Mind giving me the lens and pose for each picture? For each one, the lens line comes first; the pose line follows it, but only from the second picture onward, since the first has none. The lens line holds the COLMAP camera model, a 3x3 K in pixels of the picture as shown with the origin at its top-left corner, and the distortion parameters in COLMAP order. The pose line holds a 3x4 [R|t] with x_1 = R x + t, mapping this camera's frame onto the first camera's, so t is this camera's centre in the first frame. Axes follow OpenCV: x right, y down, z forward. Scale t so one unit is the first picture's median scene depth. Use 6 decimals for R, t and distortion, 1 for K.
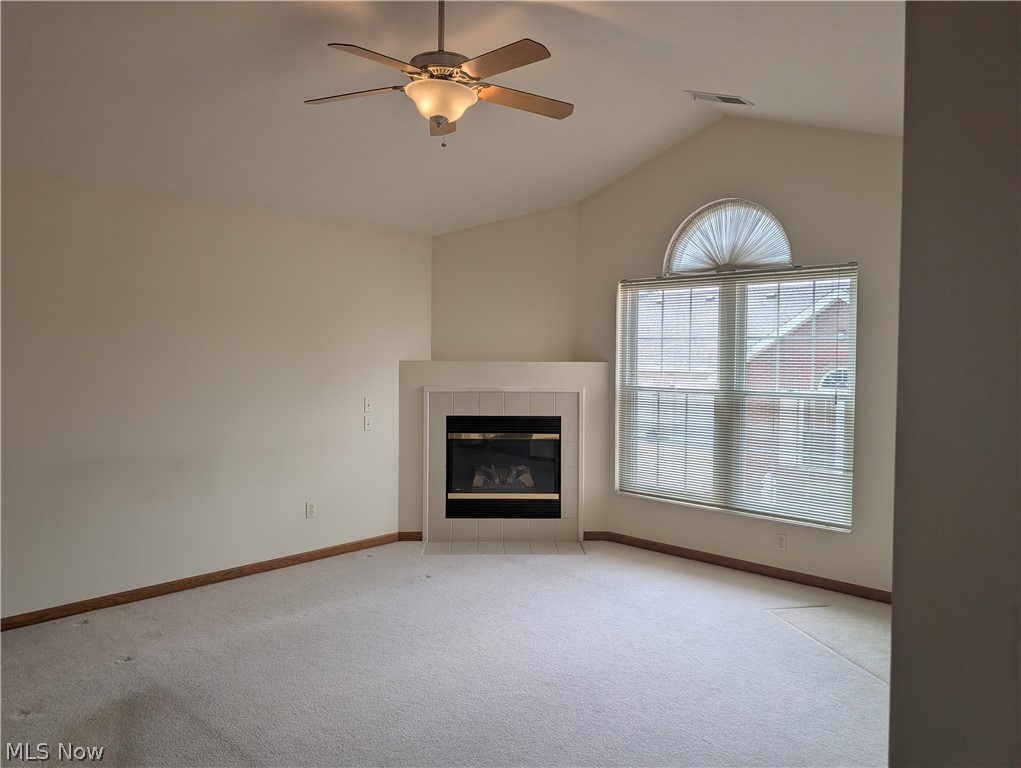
lens RADIAL K [[738.0, 0, 522.2], [0, 738.0, 384.4], [0, 0, 1]] dist [0.036540, -0.066990]
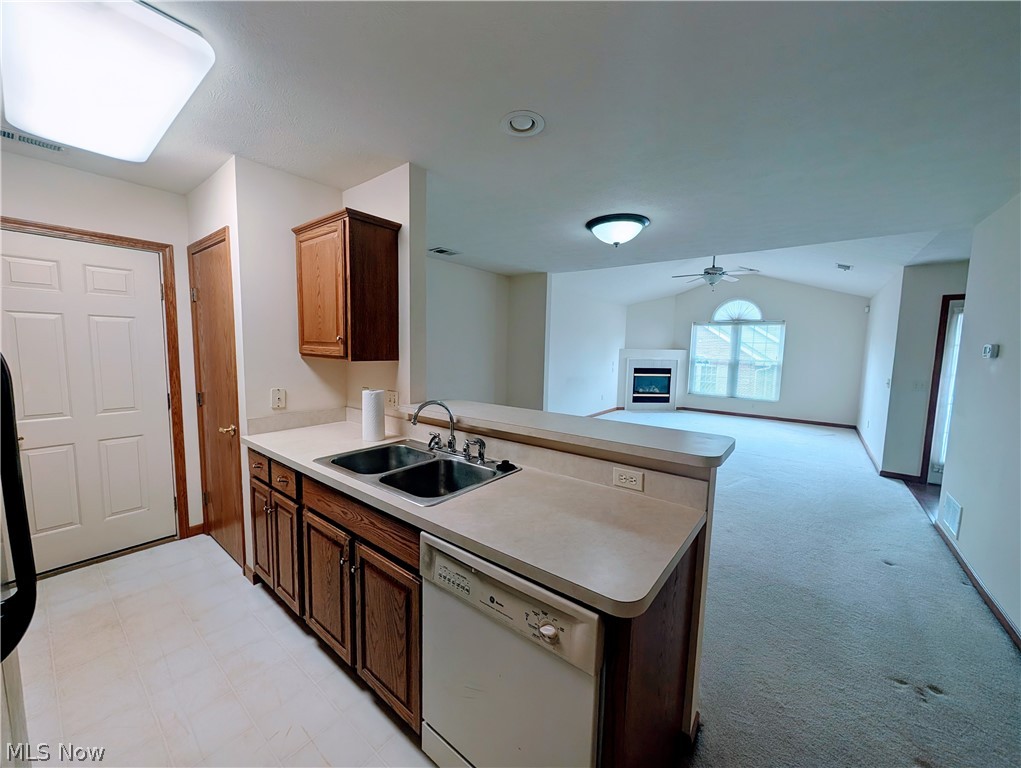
lens RADIAL K [[387.8, 0, 510.5], [0, 387.8, 384.0], [0, 0, 1]] dist [0.001255, 0.000087]
pose [[0.997493, 0.005471, 0.070556, -0.702557], [-0.010228, 0.997684, 0.067240, 0.007593], [-0.070024, -0.067793, 0.995239, -0.510462]]
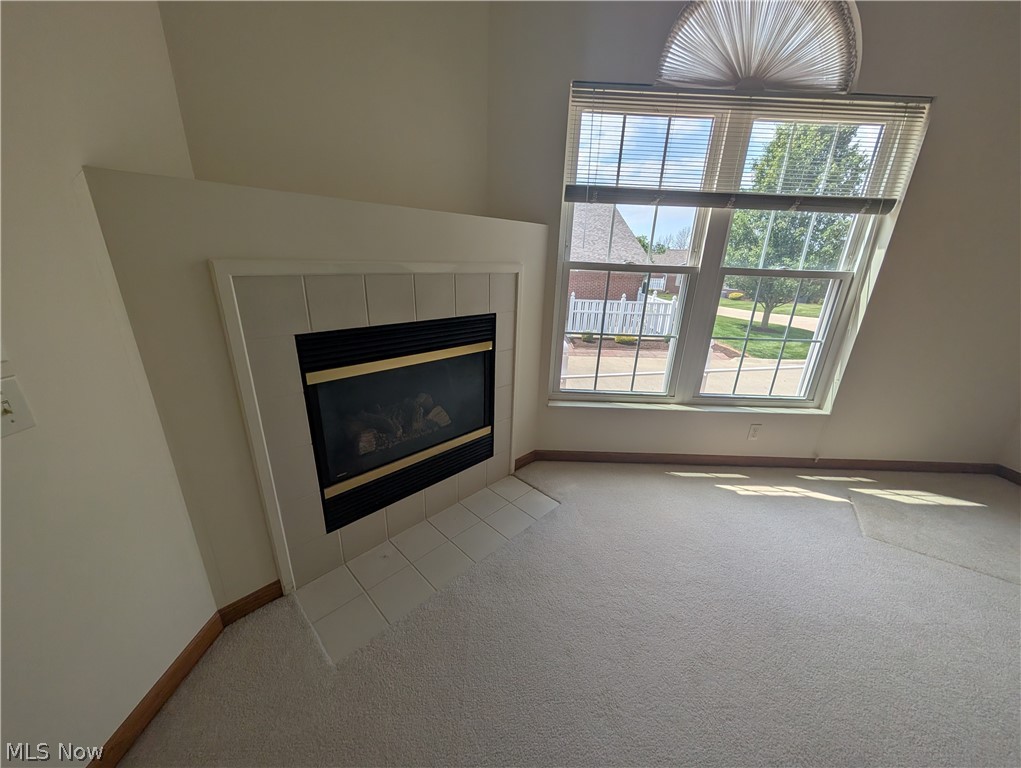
lens RADIAL K [[362.9, 0, 510.5], [0, 362.9, 384.0], [0, 0, 1]] dist [-0.000296, -0.000011]
pose [[0.738562, -0.207793, 0.641364, -0.149417], [0.000472, 0.951476, 0.307722, 0.005498], [-0.674185, -0.226969, 0.702823, 0.762184]]
